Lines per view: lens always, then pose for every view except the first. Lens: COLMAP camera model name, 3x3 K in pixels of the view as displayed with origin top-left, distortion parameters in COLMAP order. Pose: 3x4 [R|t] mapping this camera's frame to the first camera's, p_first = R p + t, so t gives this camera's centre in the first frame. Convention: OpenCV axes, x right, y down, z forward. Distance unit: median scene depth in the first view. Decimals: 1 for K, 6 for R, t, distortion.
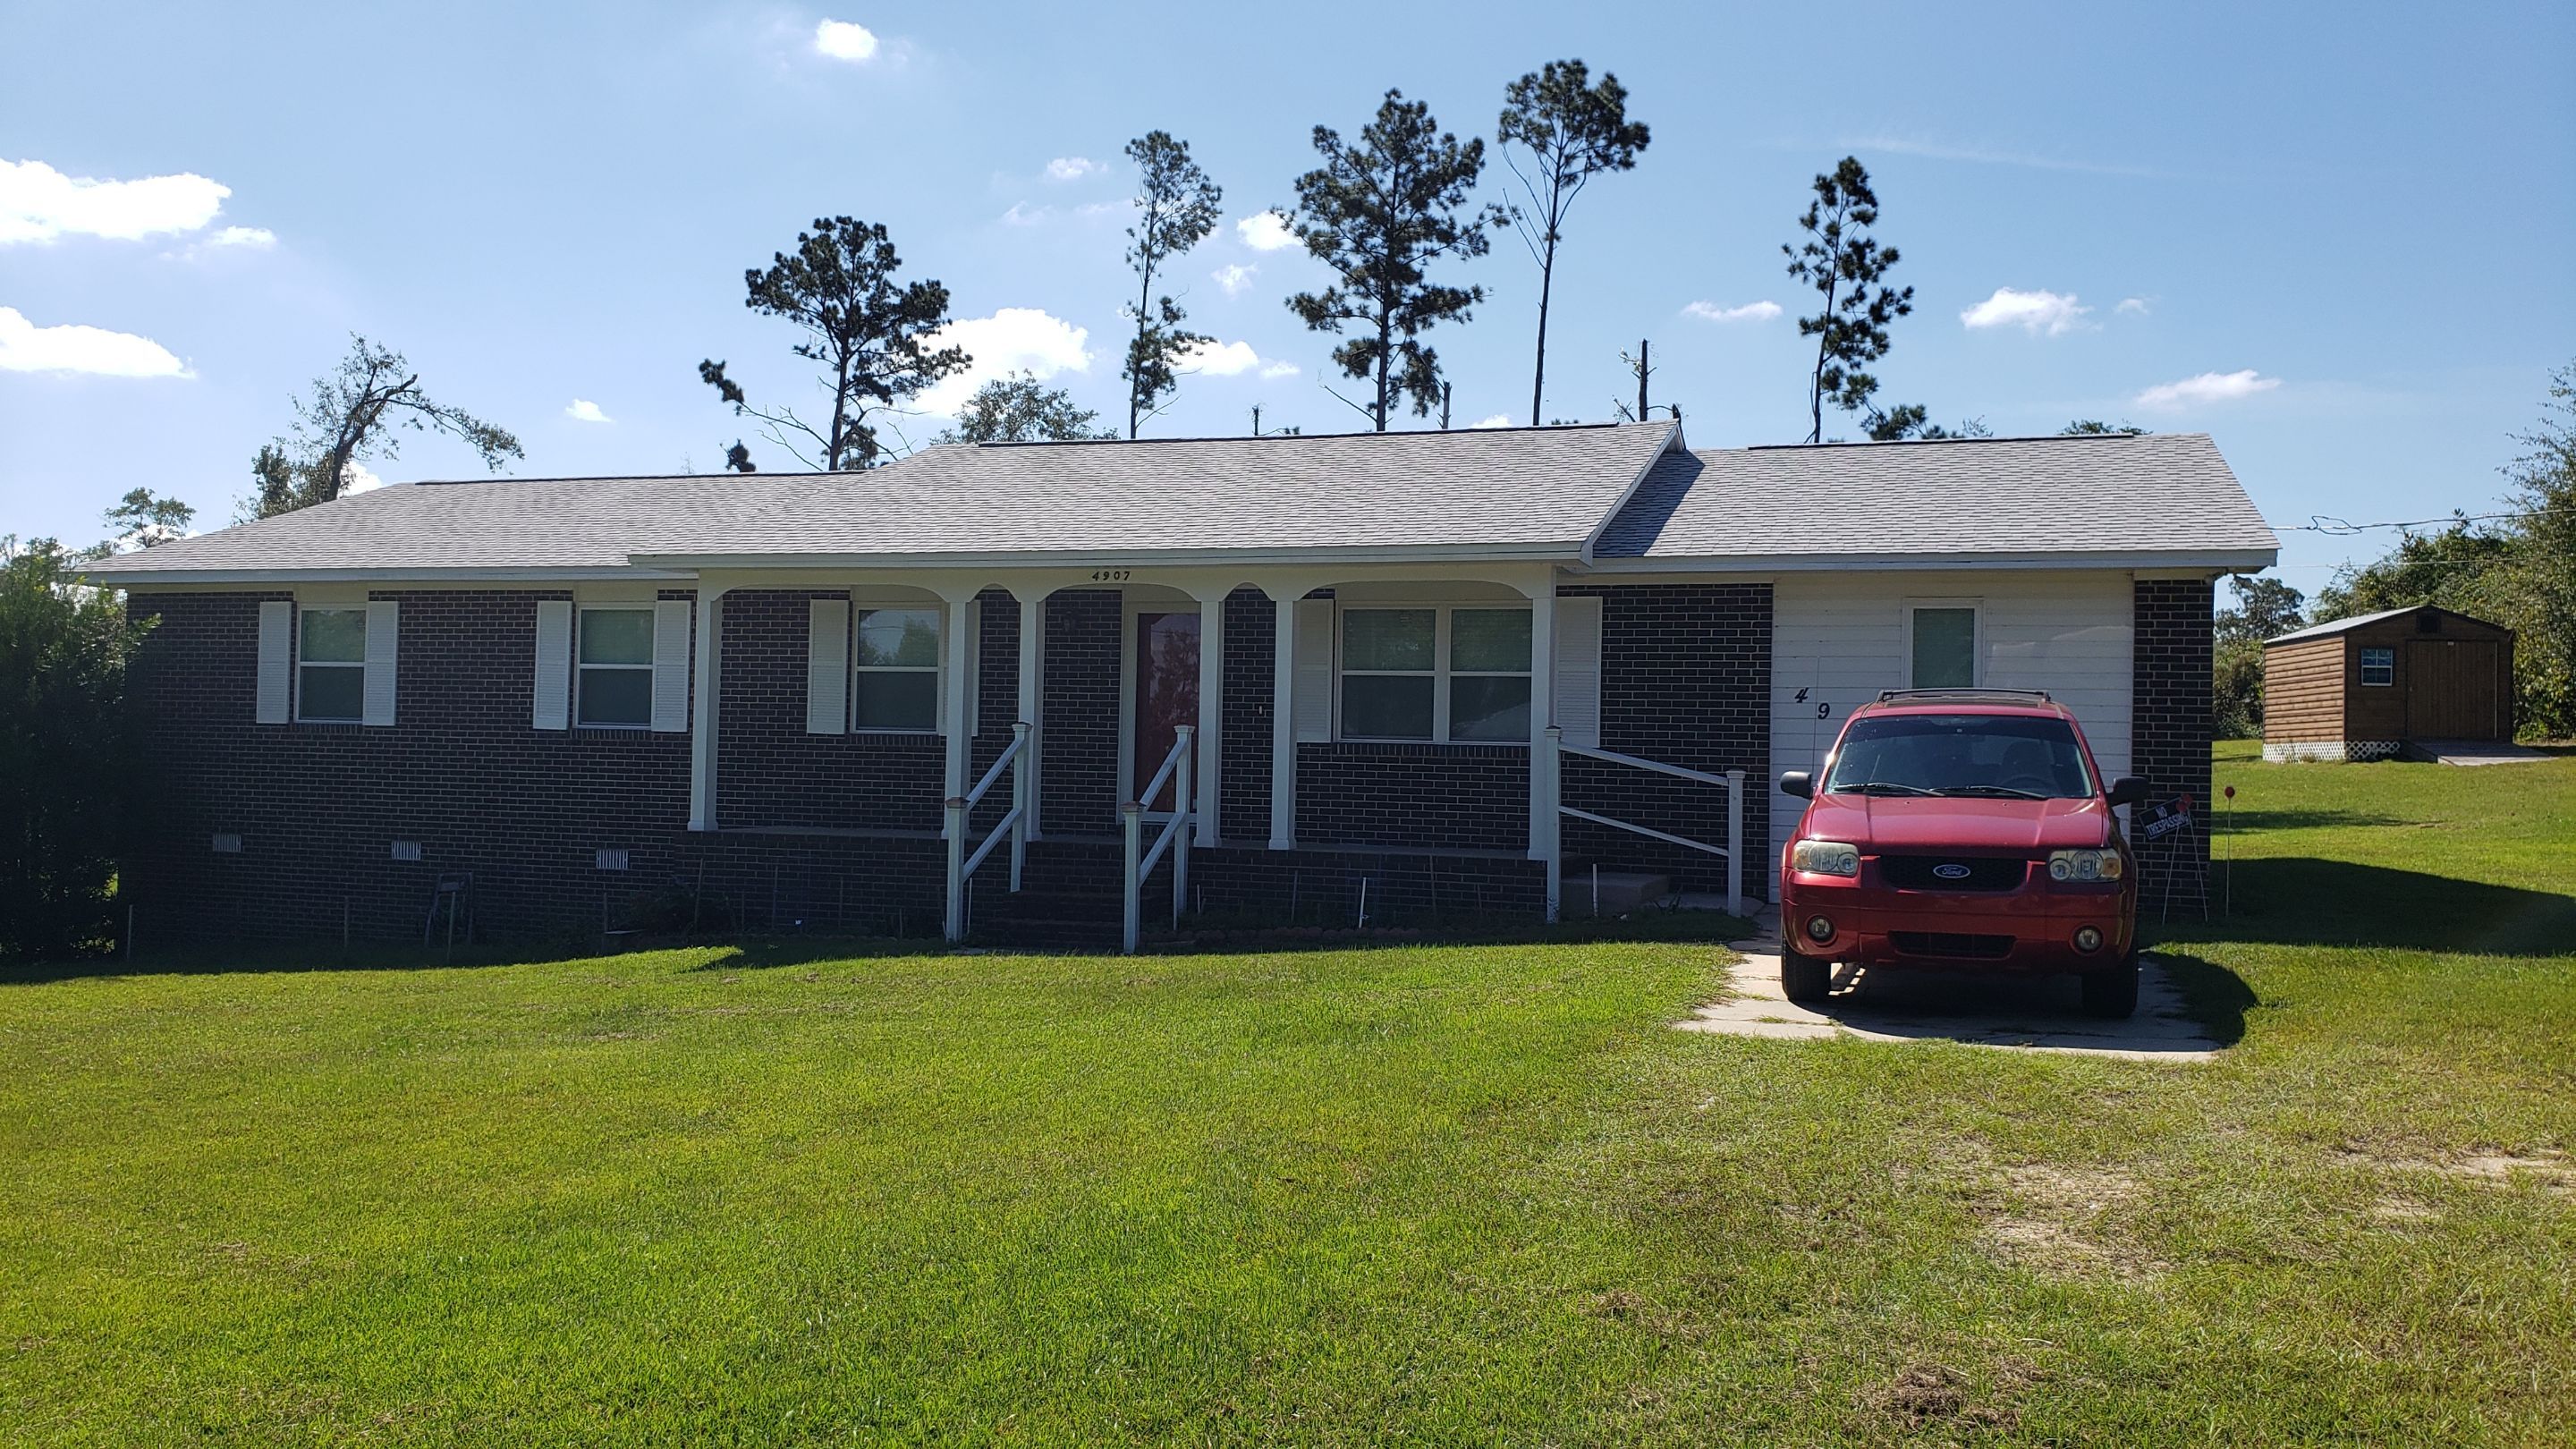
lens RADIAL K [[2061.4, 0, 1288.0], [0, 2061.4, 724.5], [0, 0, 1]] dist [0.178832, -0.584479]
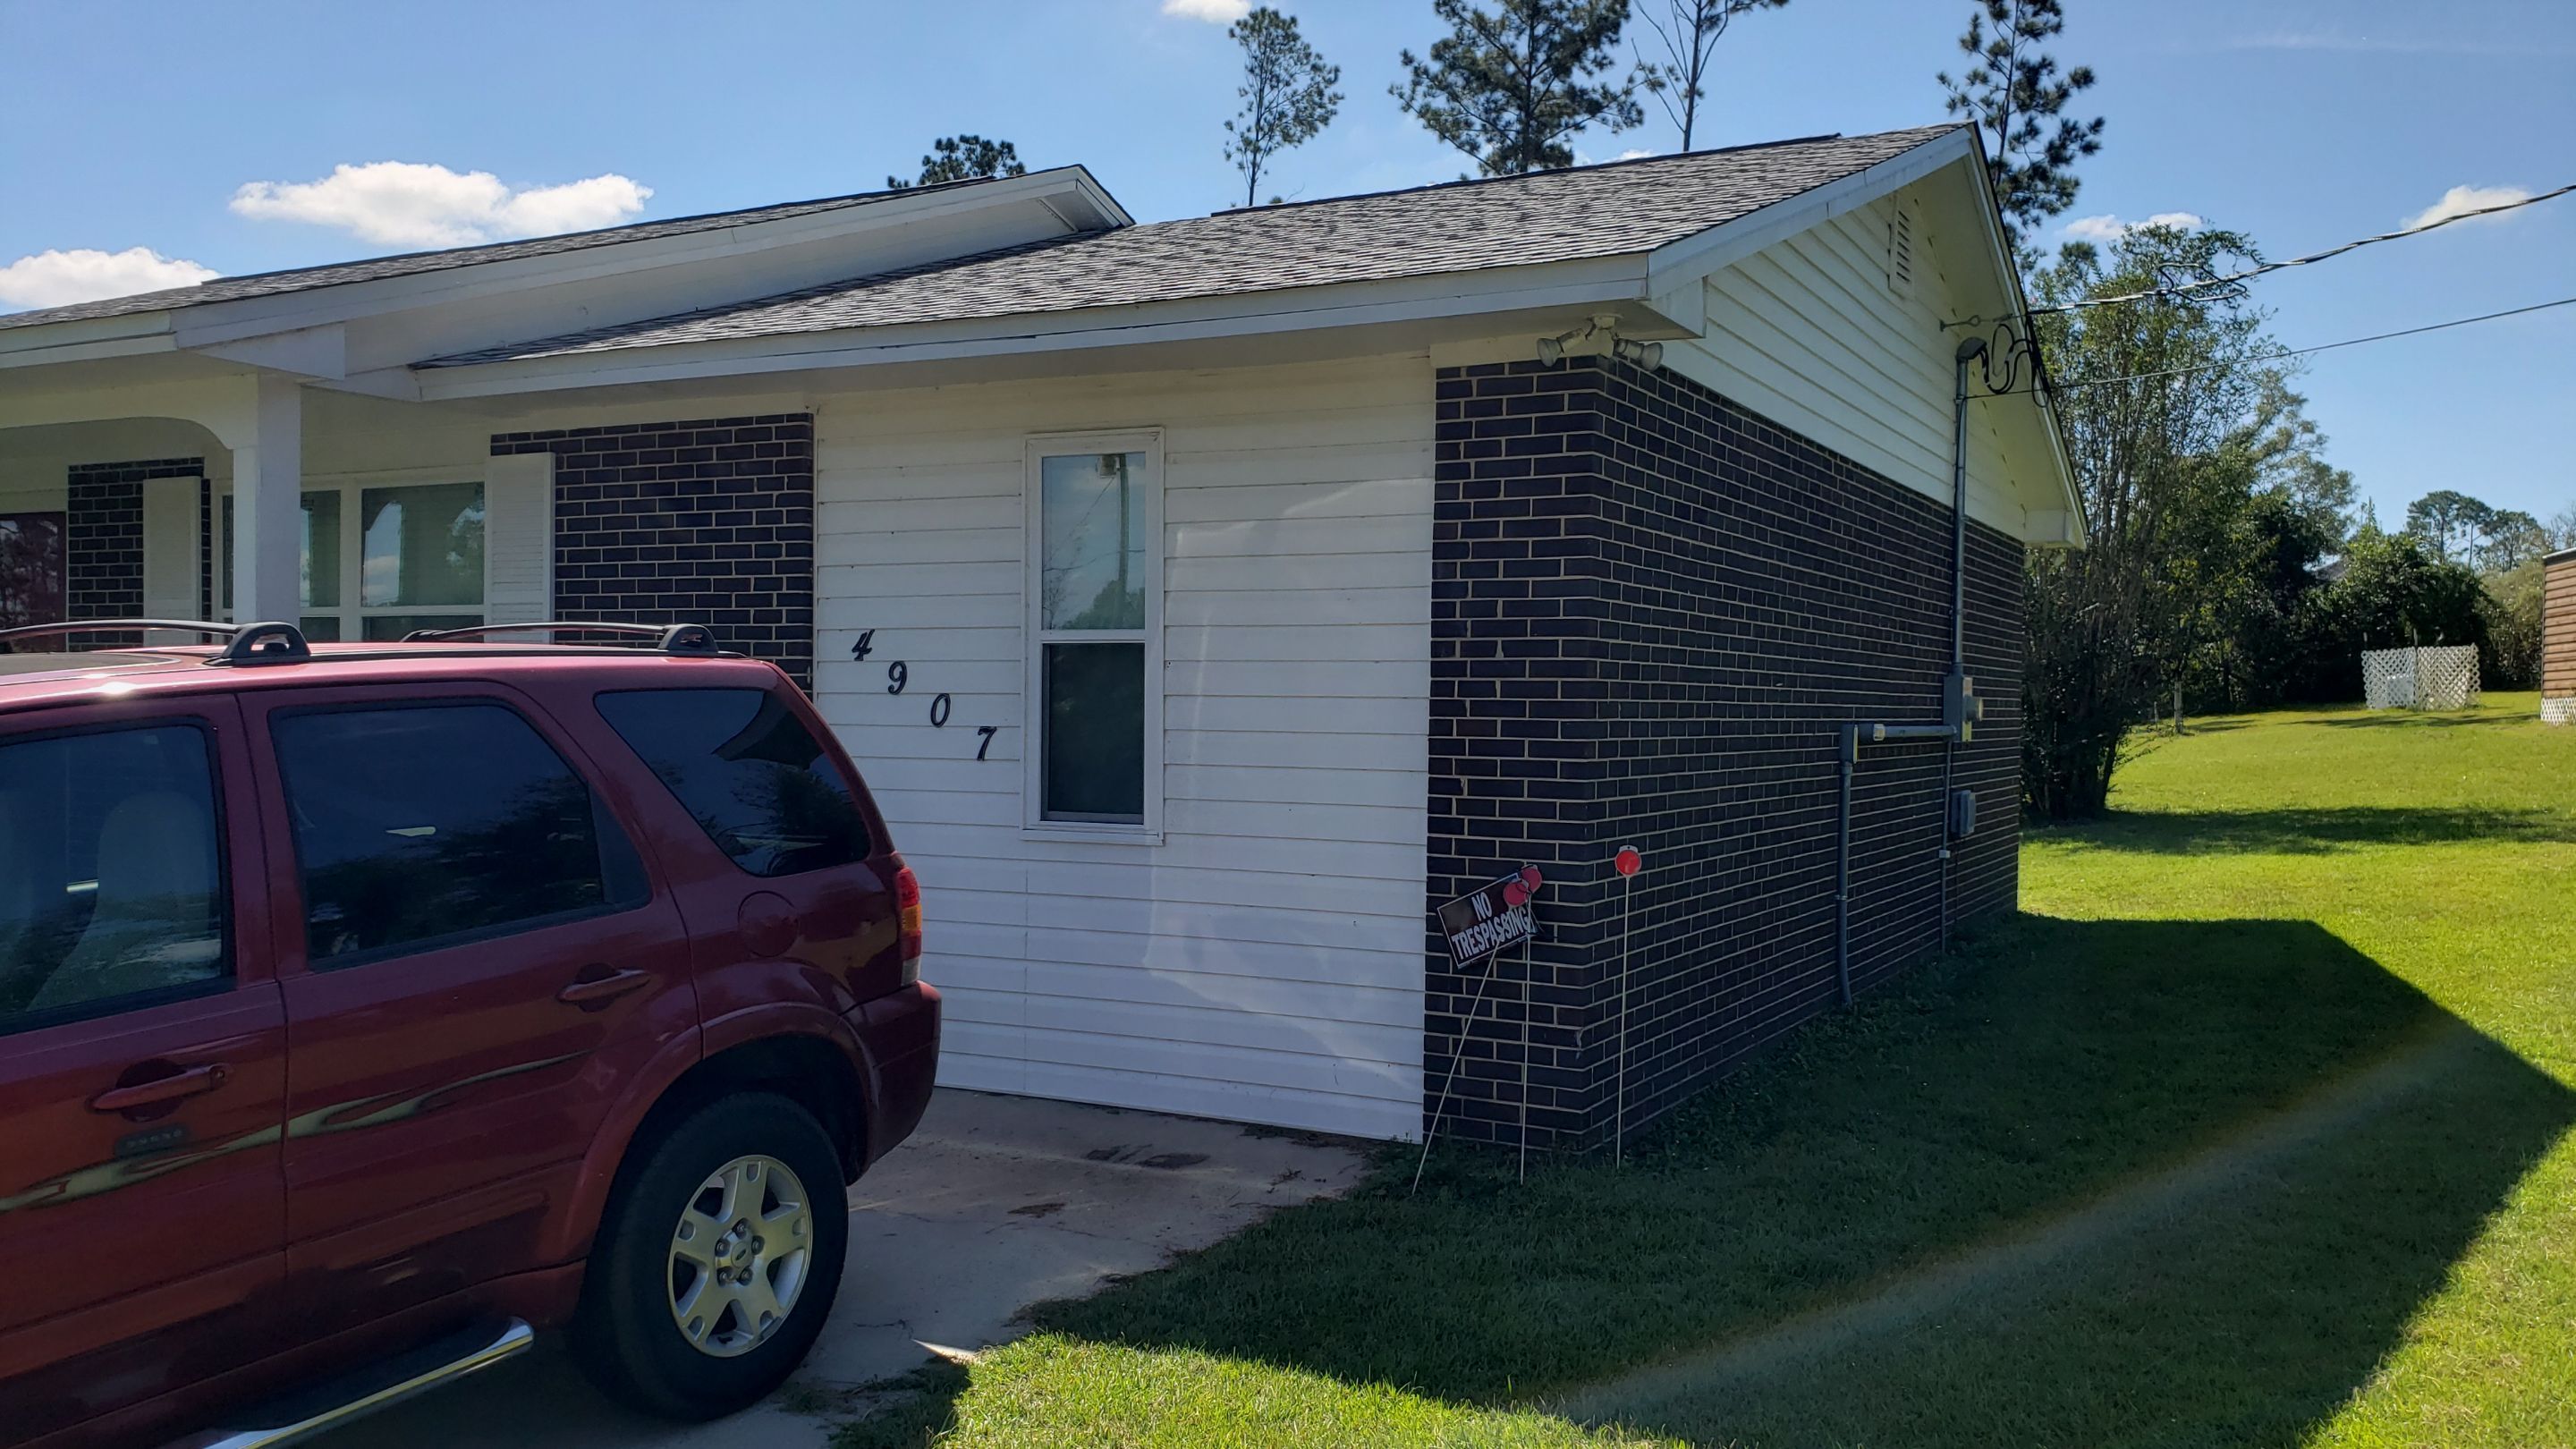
lens RADIAL K [[2061.4, 0, 1288.0], [0, 2061.4, 724.5], [0, 0, 1]] dist [0.178832, -0.584479]
pose [[0.983816, -0.006668, -0.179059, 0.106138], [0.010541, 0.999730, 0.020686, -0.001097], [0.178873, -0.022238, 0.983621, 0.133990]]
